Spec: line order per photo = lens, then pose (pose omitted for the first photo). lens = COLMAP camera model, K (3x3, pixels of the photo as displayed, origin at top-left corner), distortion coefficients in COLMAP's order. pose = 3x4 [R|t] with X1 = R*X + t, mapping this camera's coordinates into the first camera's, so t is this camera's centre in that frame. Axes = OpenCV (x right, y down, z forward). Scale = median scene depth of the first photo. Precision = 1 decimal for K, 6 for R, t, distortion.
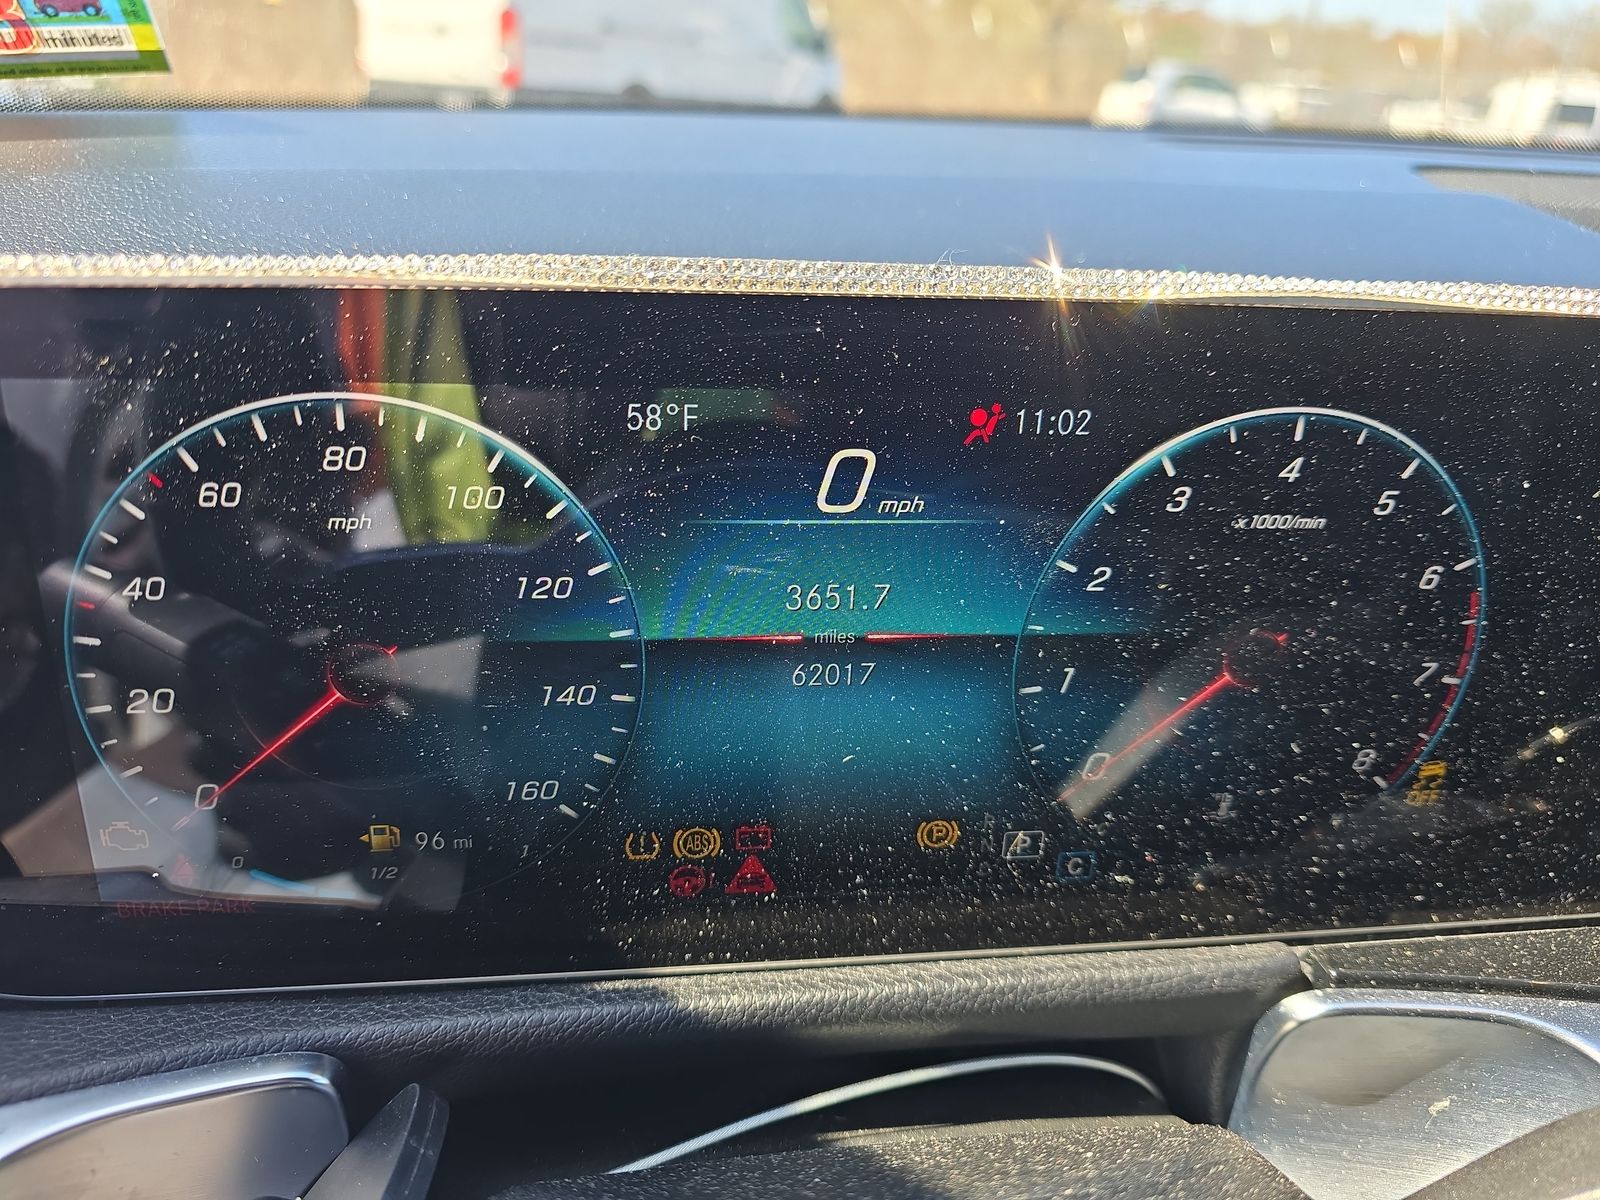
lens RADIAL K [[1136.4, 0, 797.1], [0, 1136.4, 601.1], [0, 0, 1]] dist [0.052004, -0.007760]
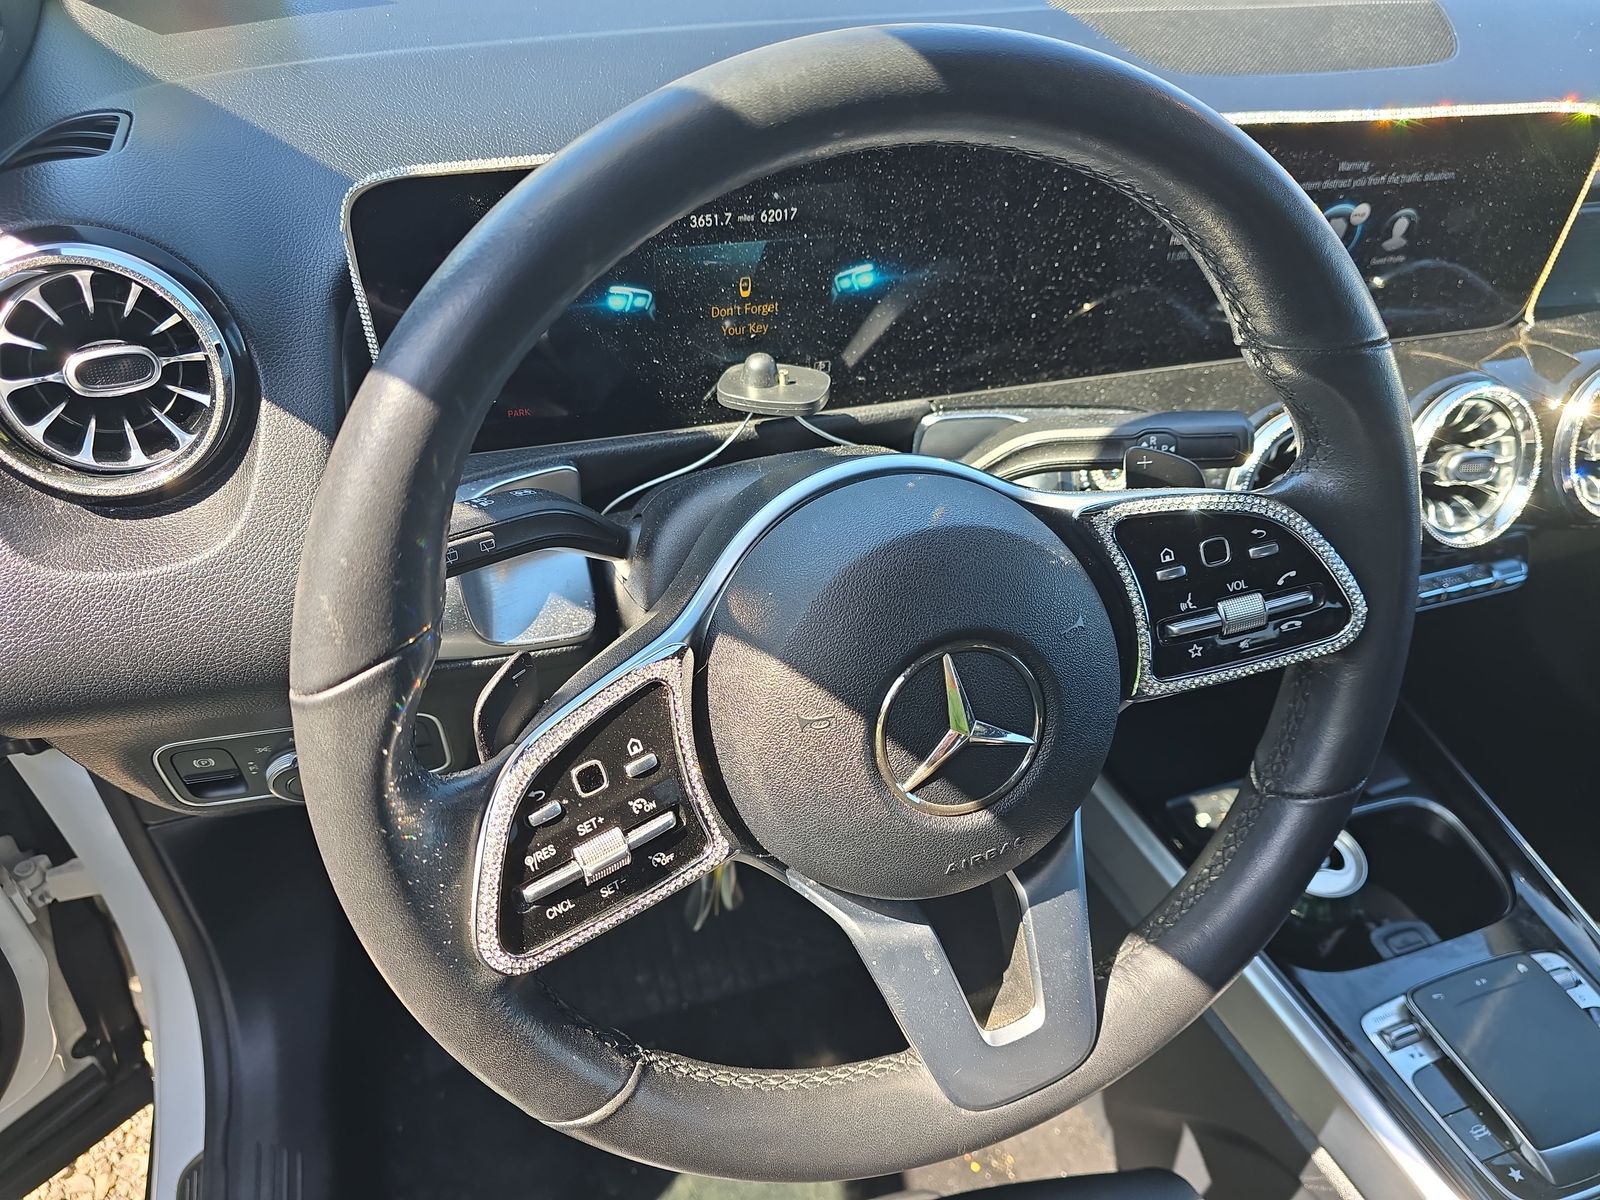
lens RADIAL K [[1136.4, 0, 785.8], [0, 1136.4, 586.1], [0, 0, 1]] dist [0.052004, -0.007760]
pose [[0.986905, -0.109342, 0.118589, -0.221044], [0.069841, 0.952357, 0.296882, -0.075531], [-0.145401, -0.284712, 0.947522, -1.441118]]
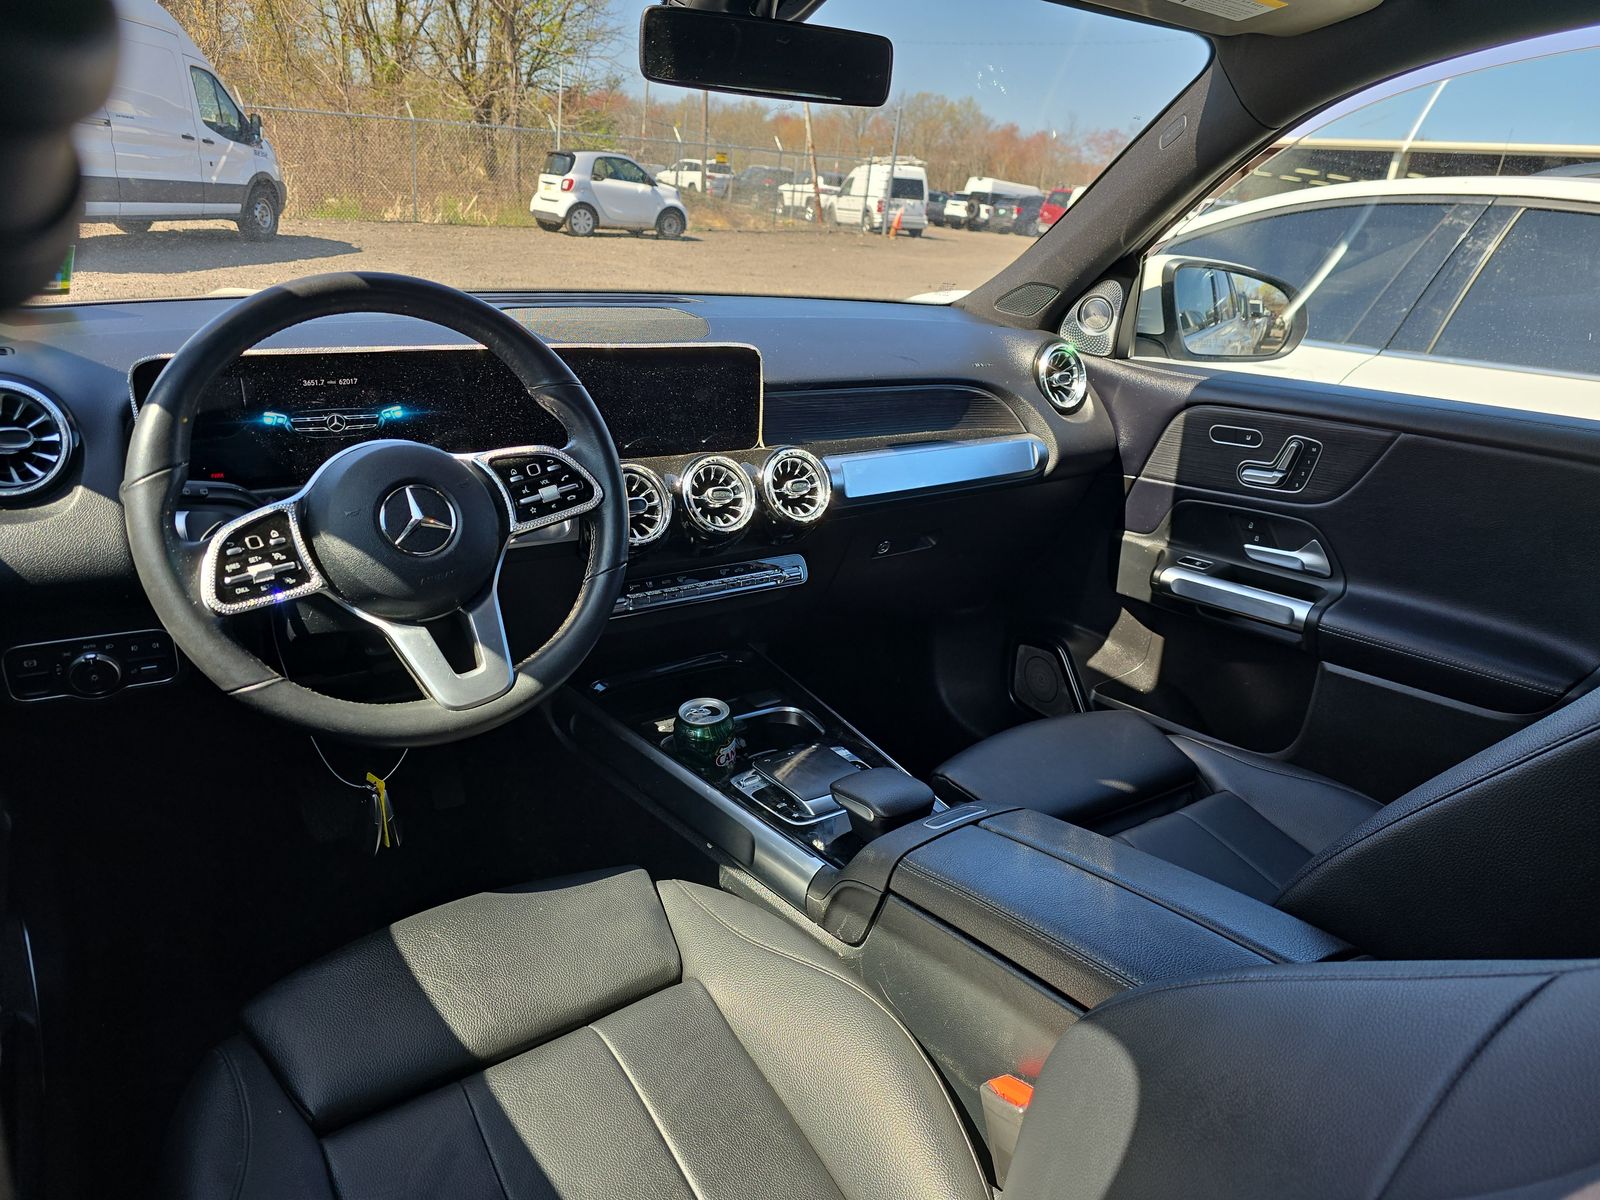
lens RADIAL K [[1136.4, 0, 809.2], [0, 1136.4, 602.0], [0, 0, 1]] dist [0.052004, -0.007760]
pose [[0.903433, -0.159520, 0.397949, -0.214201], [0.178419, 0.983897, -0.010651, 1.213331], [-0.389841, 0.080625, 0.917346, -4.294021]]
